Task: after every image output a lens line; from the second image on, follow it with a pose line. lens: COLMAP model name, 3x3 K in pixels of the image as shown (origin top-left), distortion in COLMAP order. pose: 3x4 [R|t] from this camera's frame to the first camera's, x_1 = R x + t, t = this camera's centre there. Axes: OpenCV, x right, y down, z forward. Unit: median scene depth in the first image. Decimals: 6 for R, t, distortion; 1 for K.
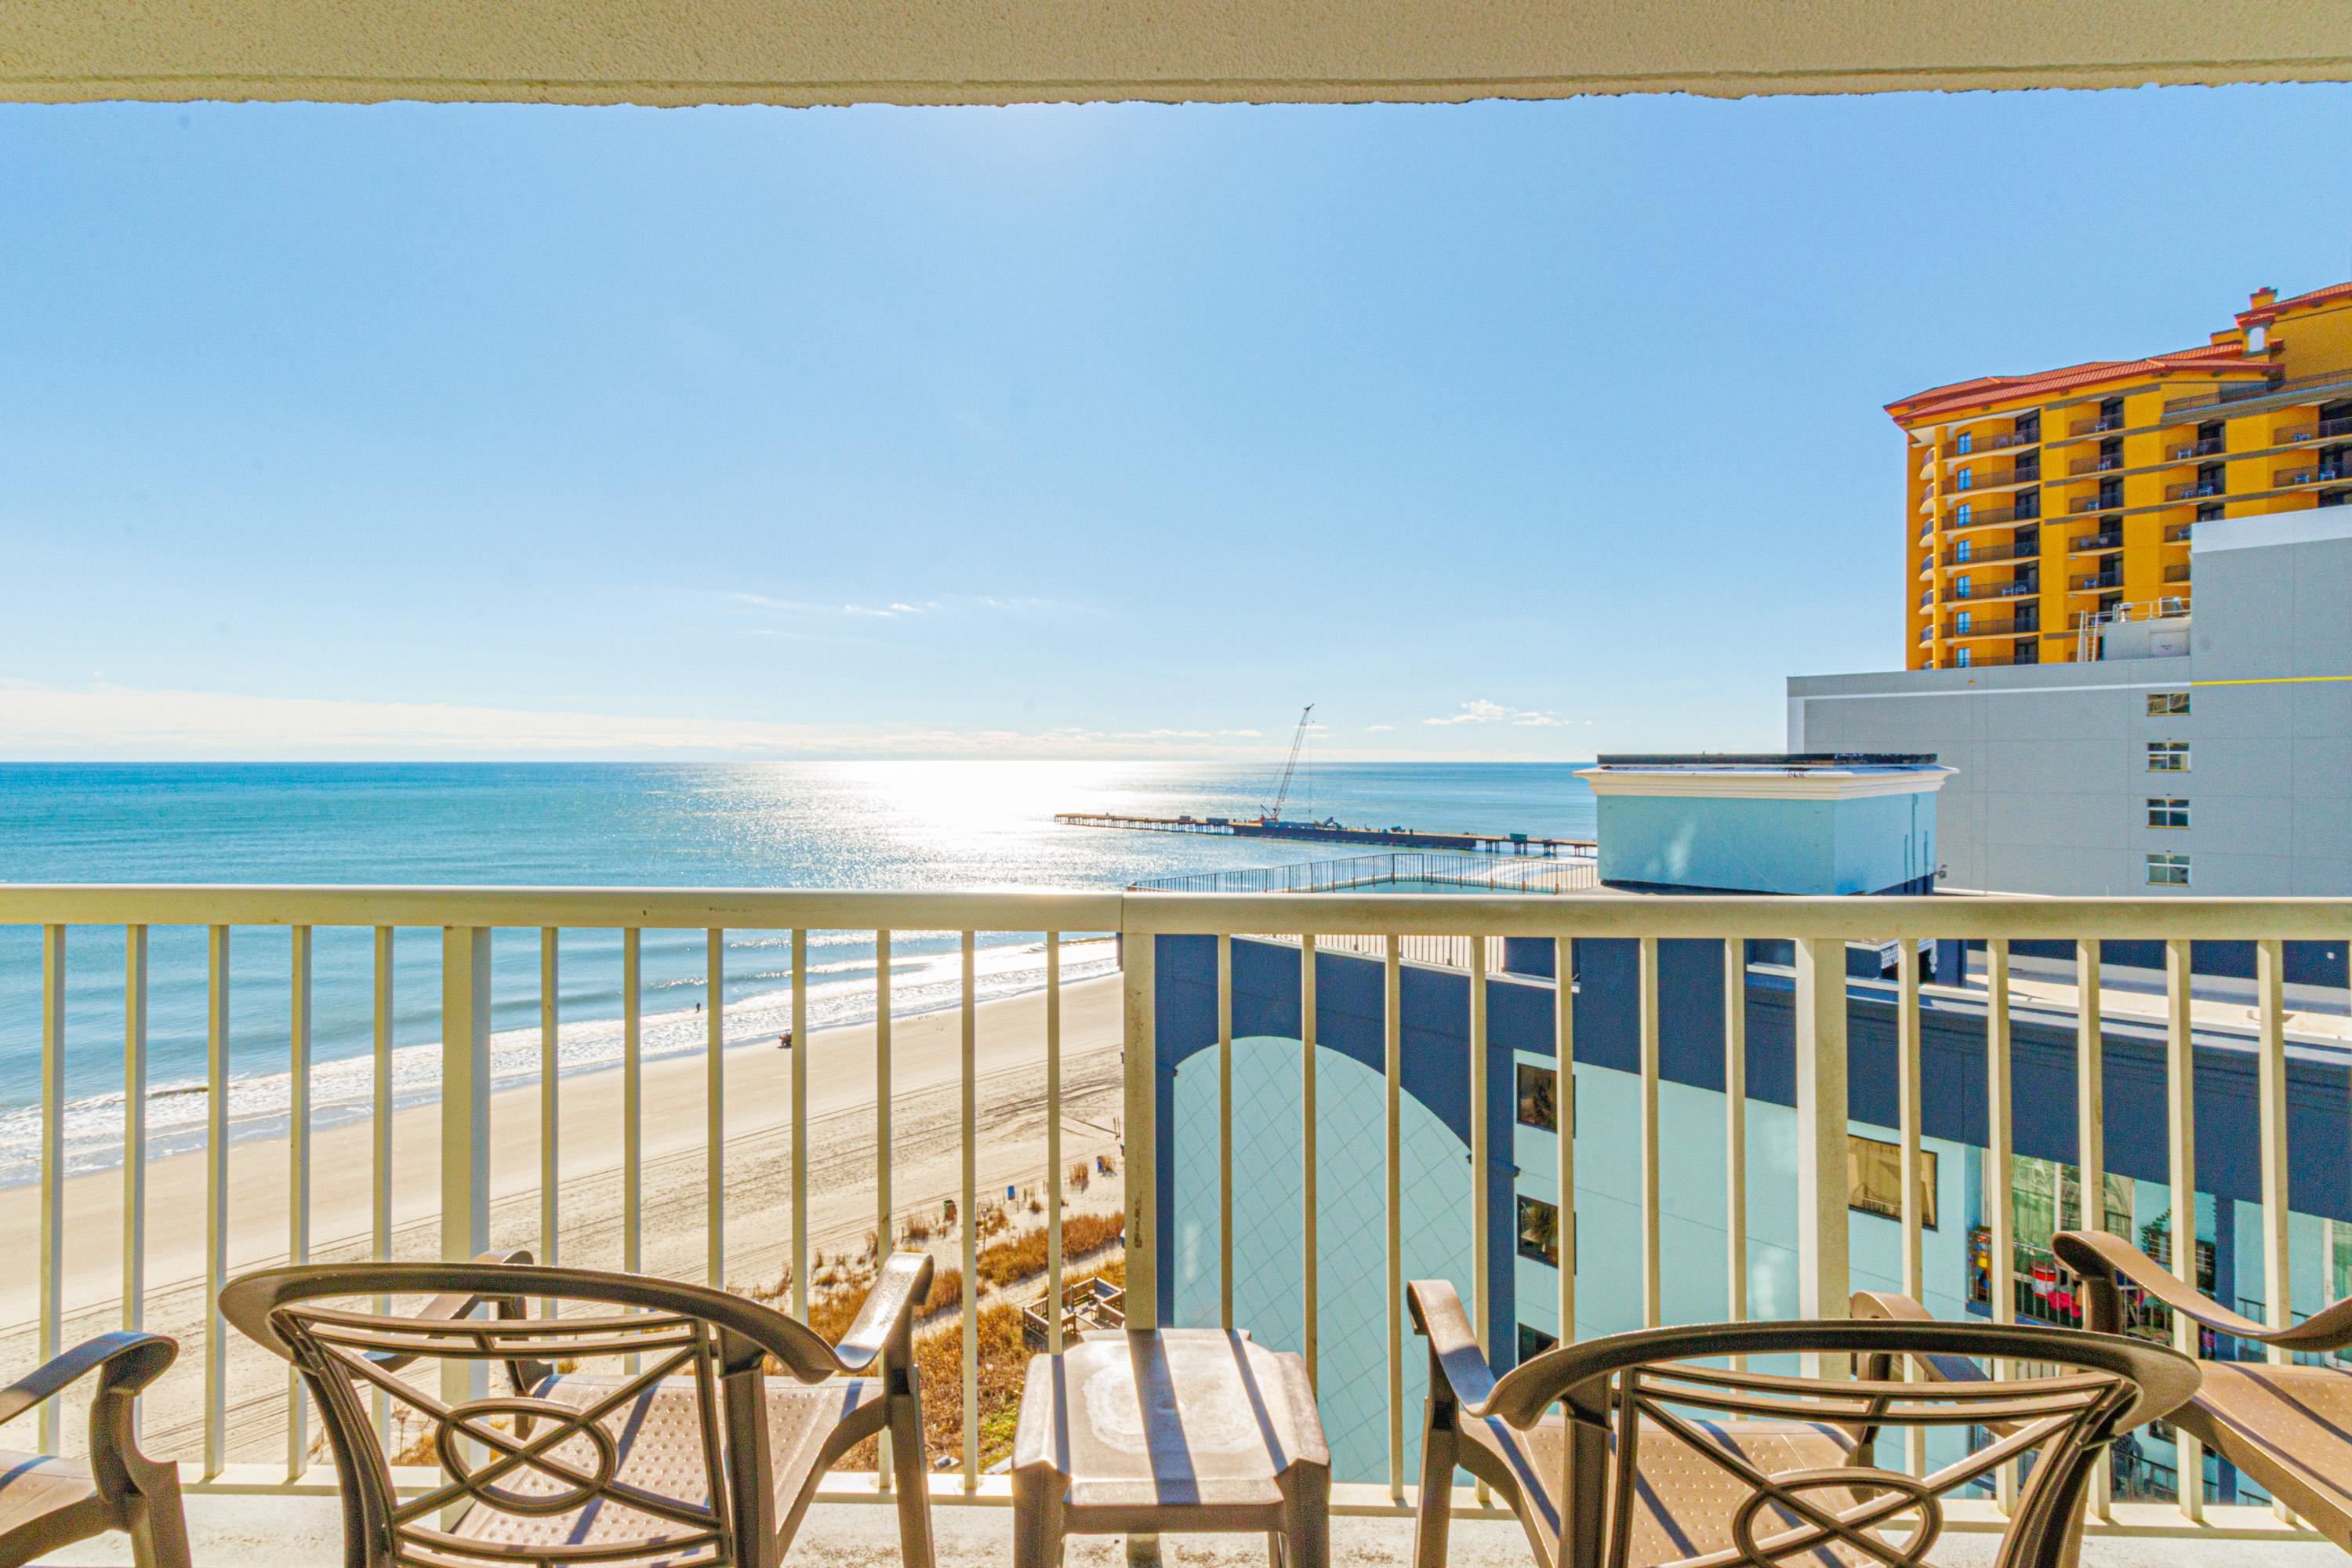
lens RADIAL K [[1083.6, 0, 1152.1], [0, 1083.6, 763.9], [0, 0, 1]] dist [0.007404, -0.000486]
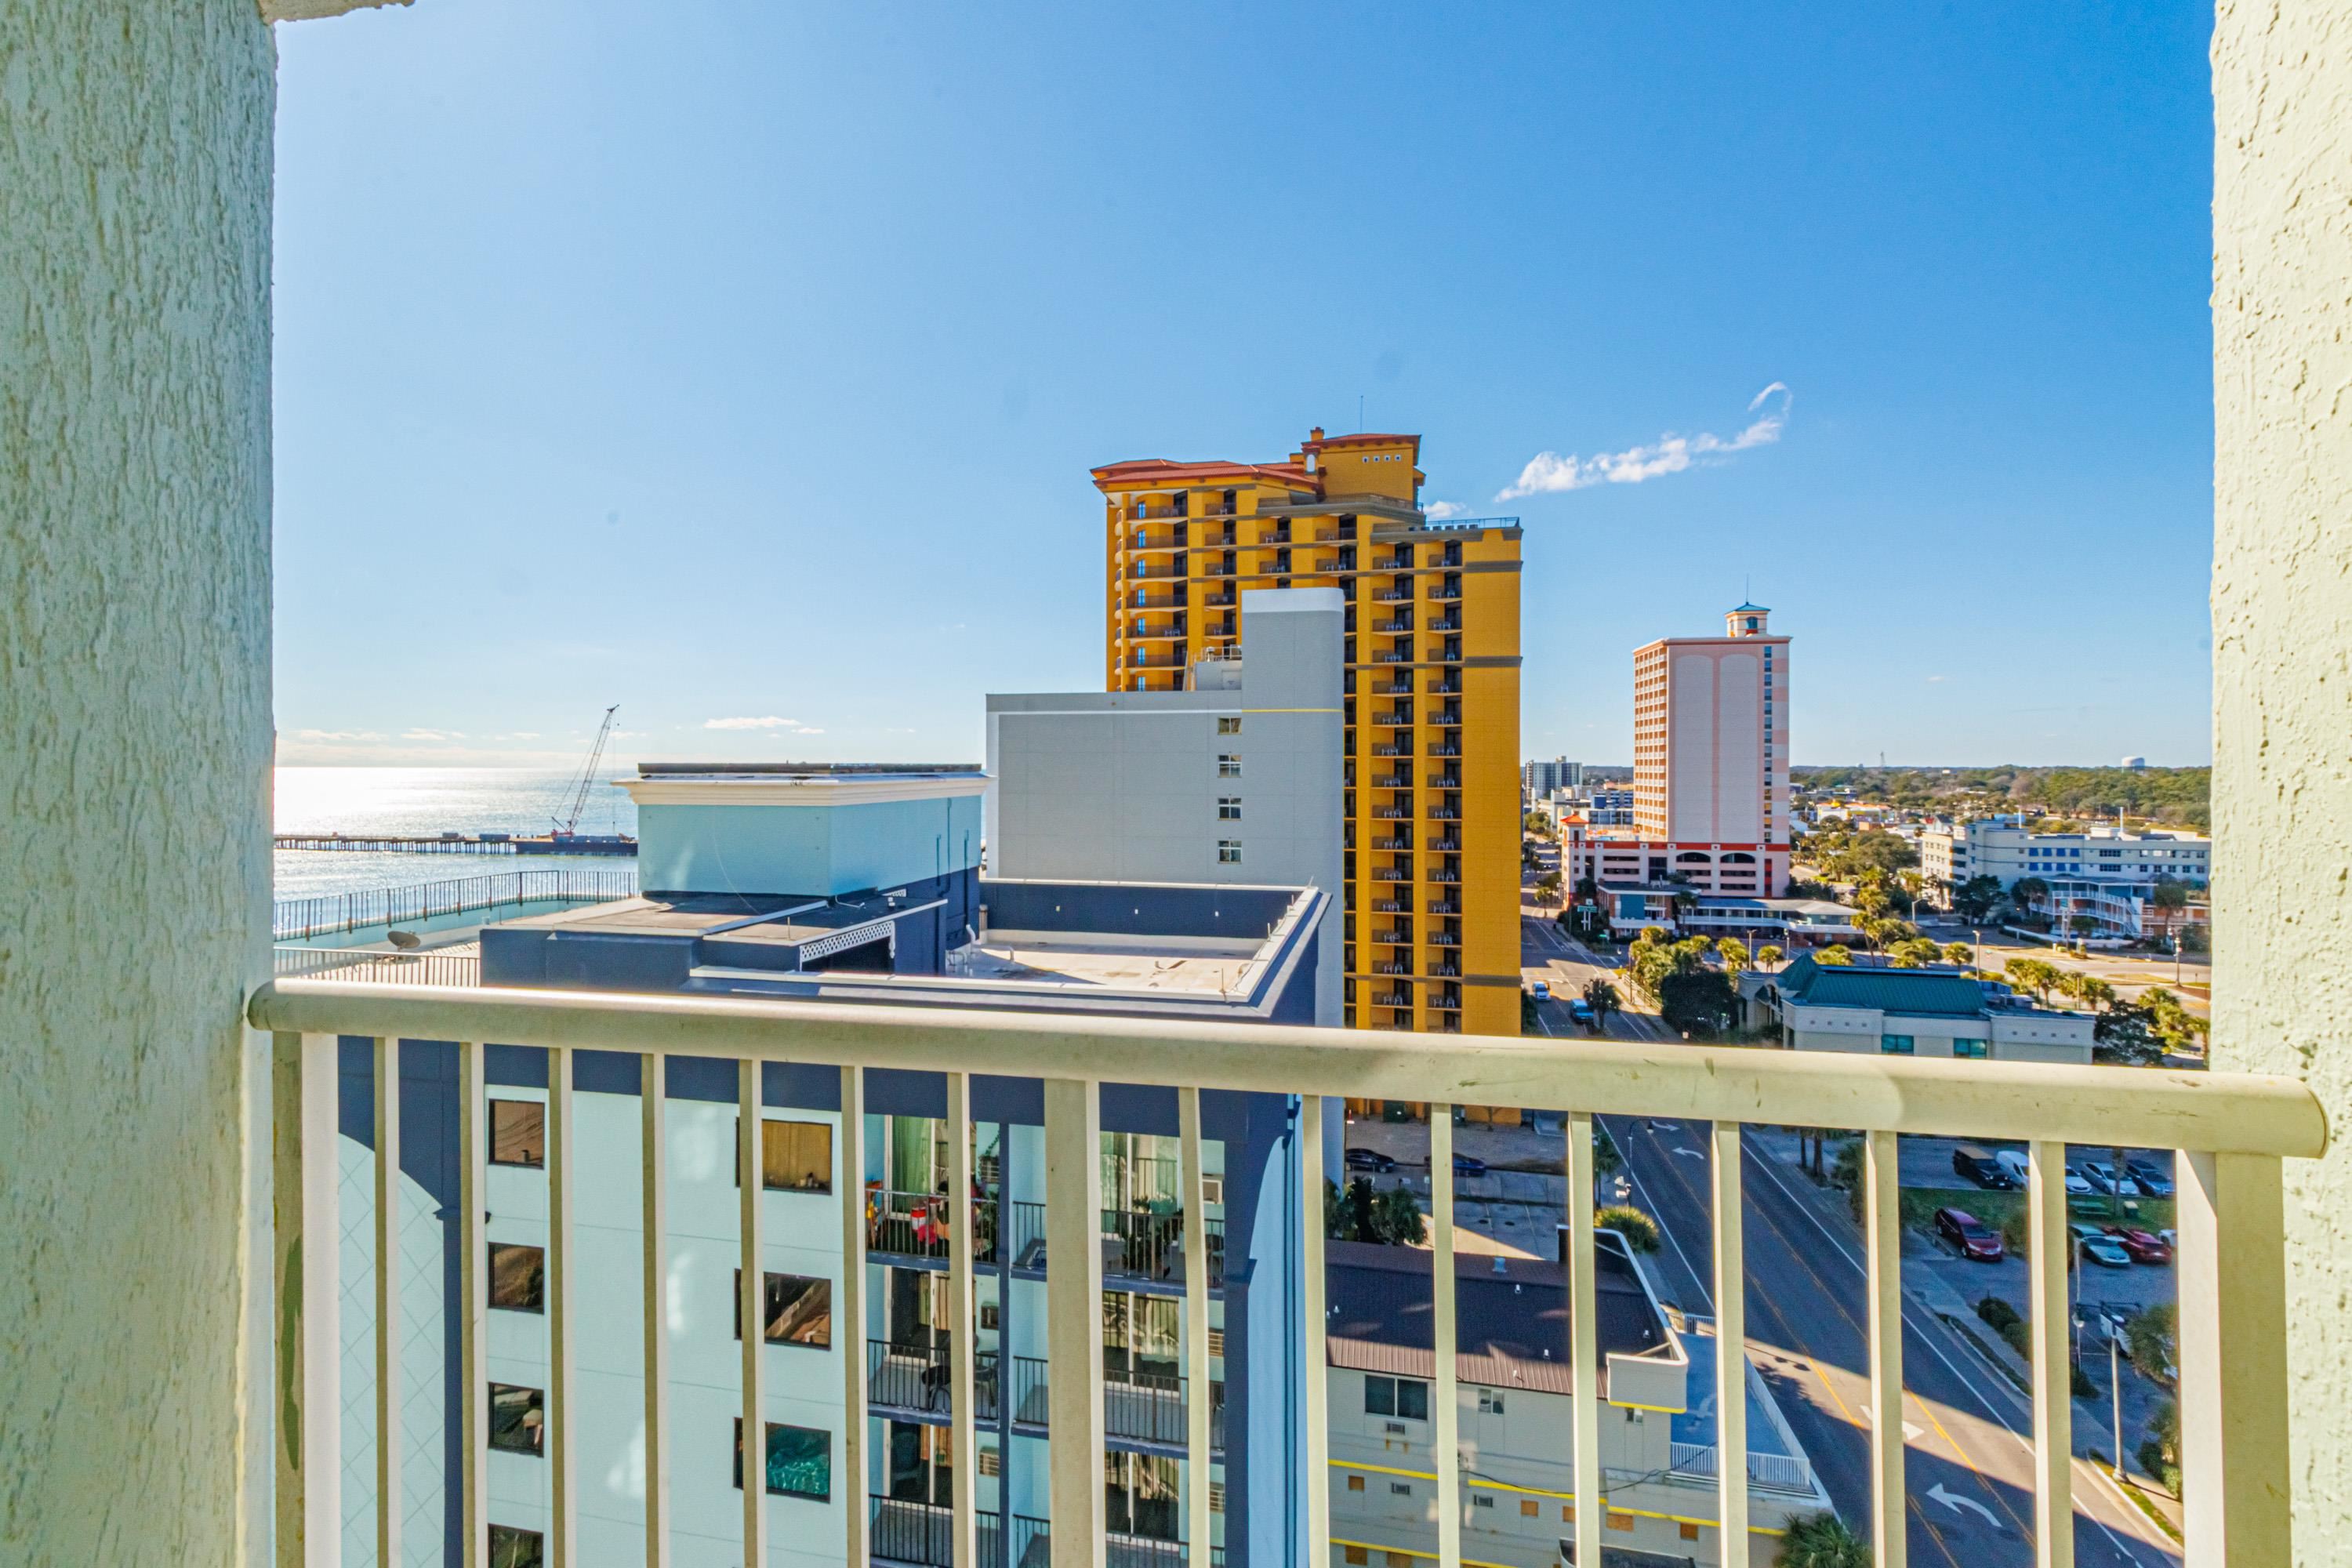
lens RADIAL K [[1083.6, 0, 1152.6], [0, 1083.6, 763.4], [0, 0, 1]] dist [0.007404, -0.000486]
pose [[0.829478, 0.003174, 0.558531, 0.078809], [0.000458, 0.999980, -0.006363, -0.000588], [-0.558540, 0.005534, 0.829459, -0.021617]]
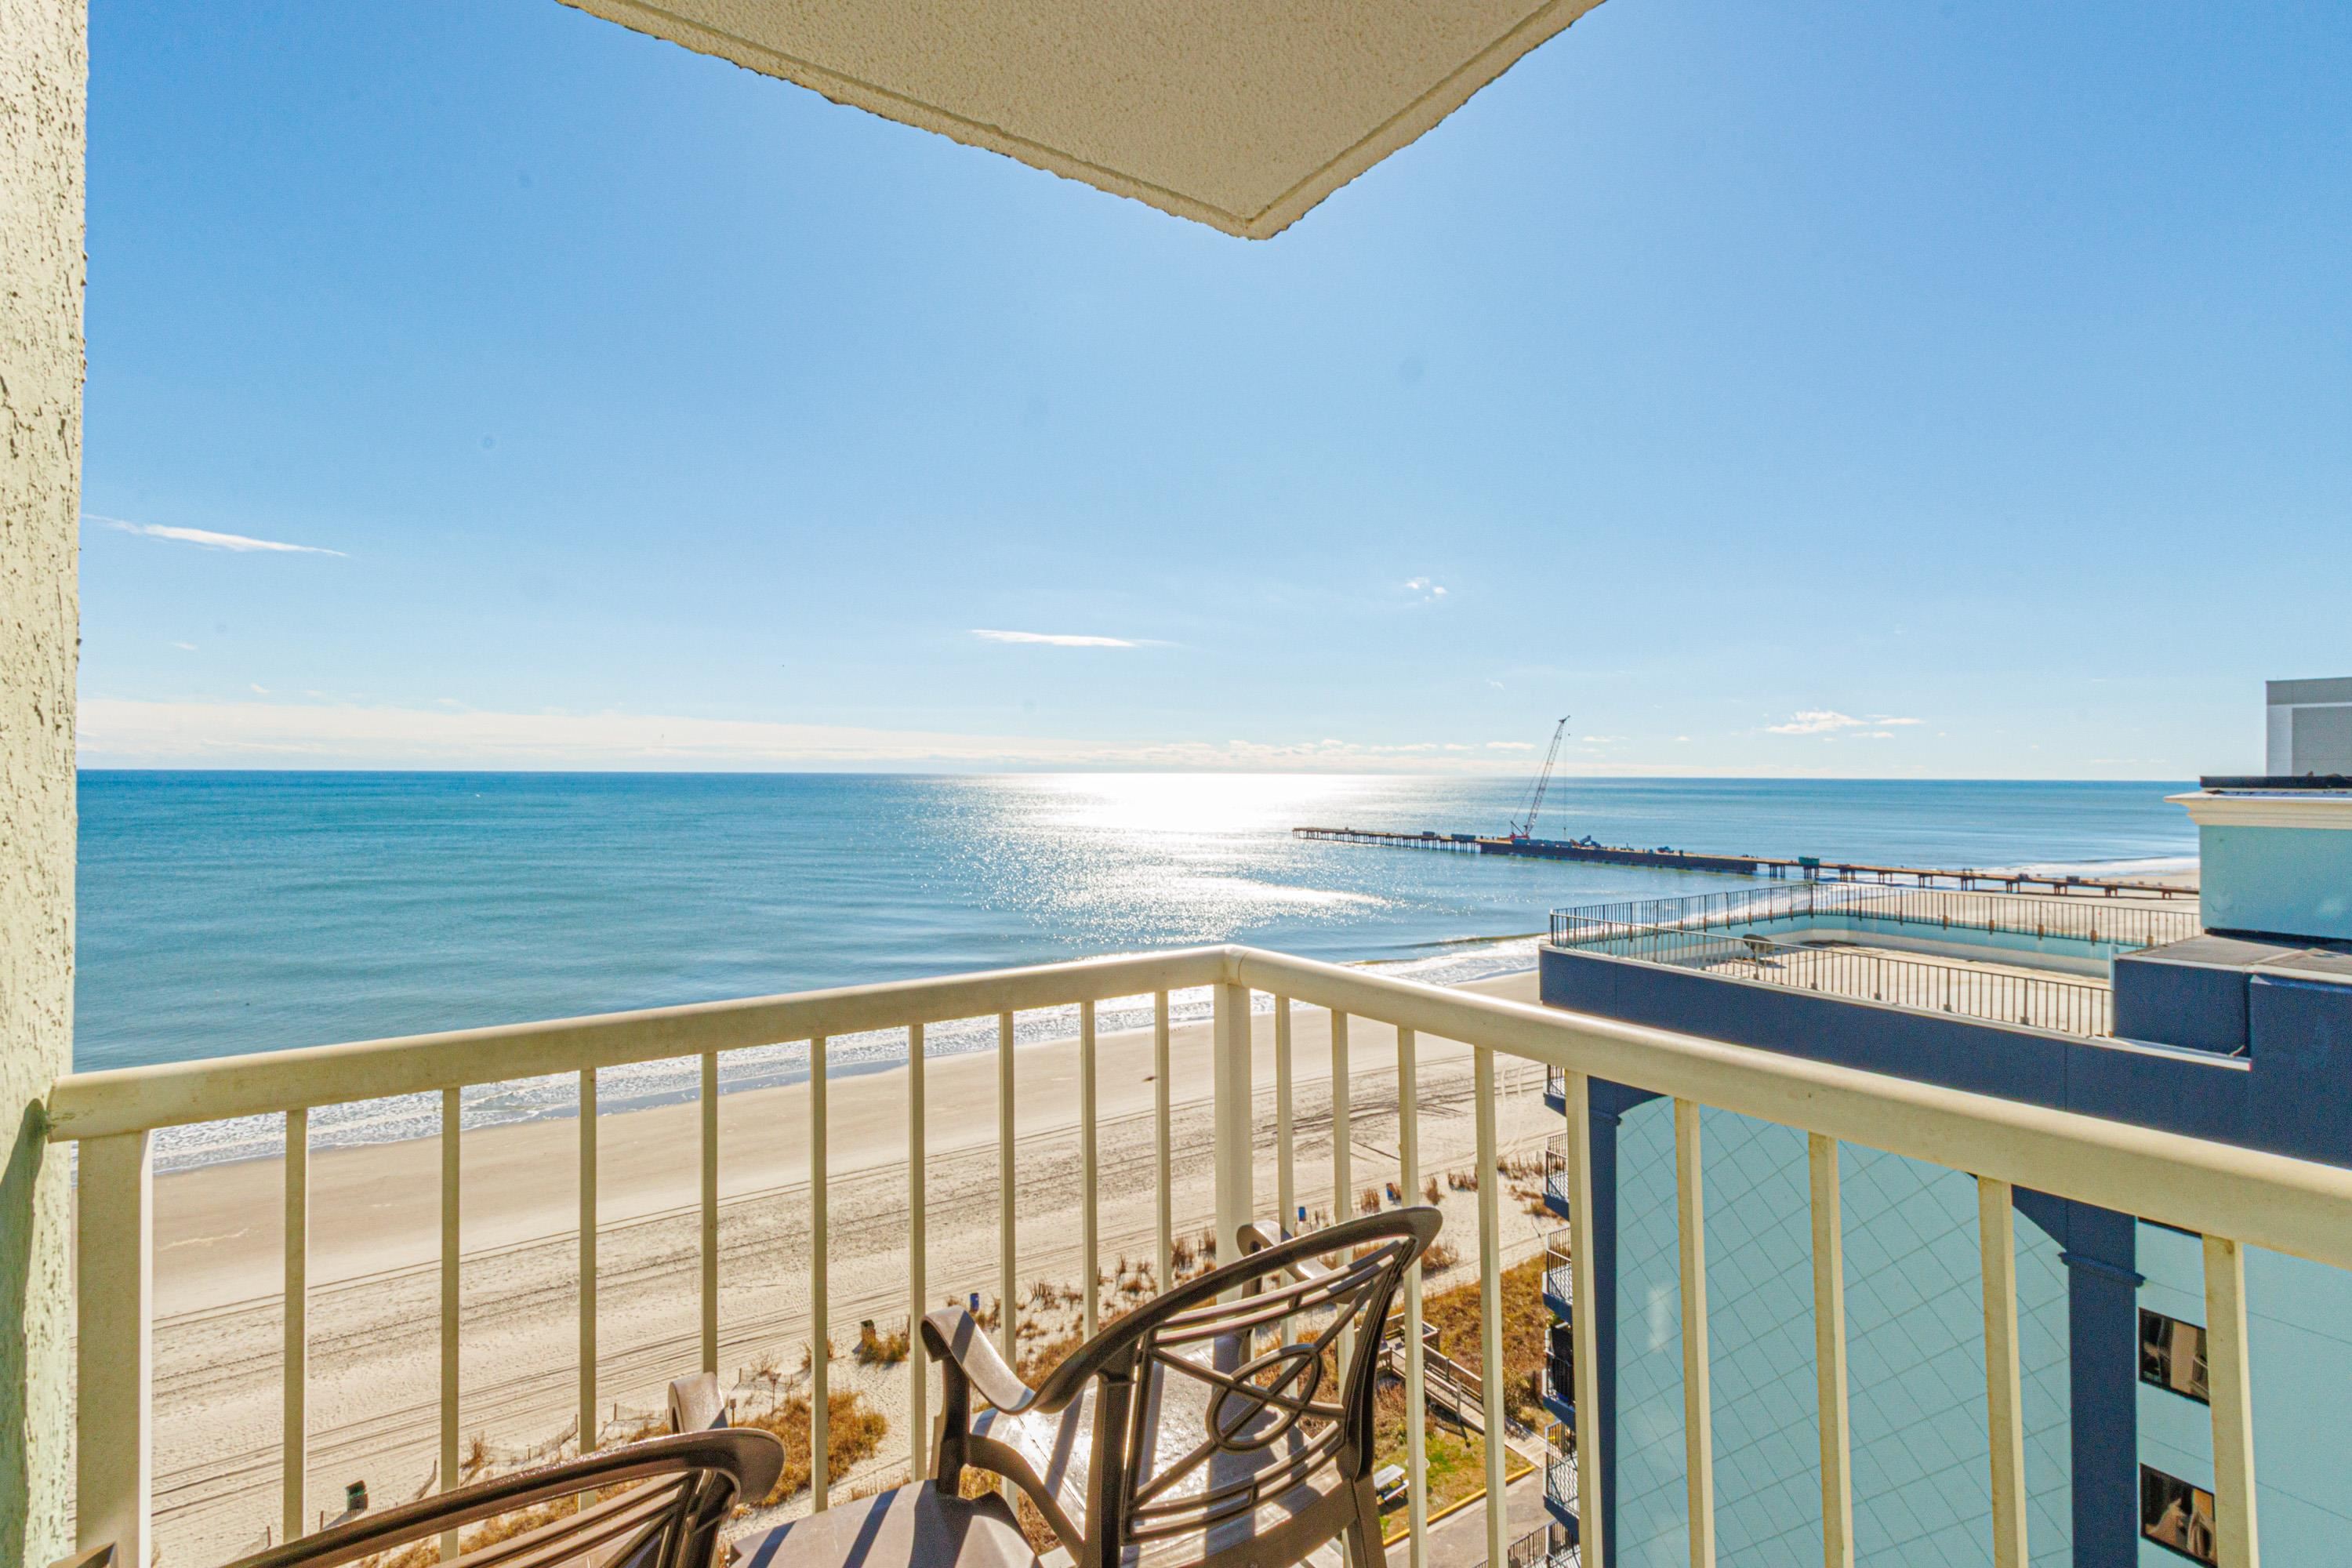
lens RADIAL K [[1083.6, 0, 1173.1], [0, 1083.6, 776.7], [0, 0, 1]] dist [0.007404, -0.000486]
pose [[0.981589, 0.006522, -0.190894, -0.063123], [-0.006573, 0.999978, 0.000364, -0.000980], [0.190893, 0.000897, 0.981610, 0.011592]]
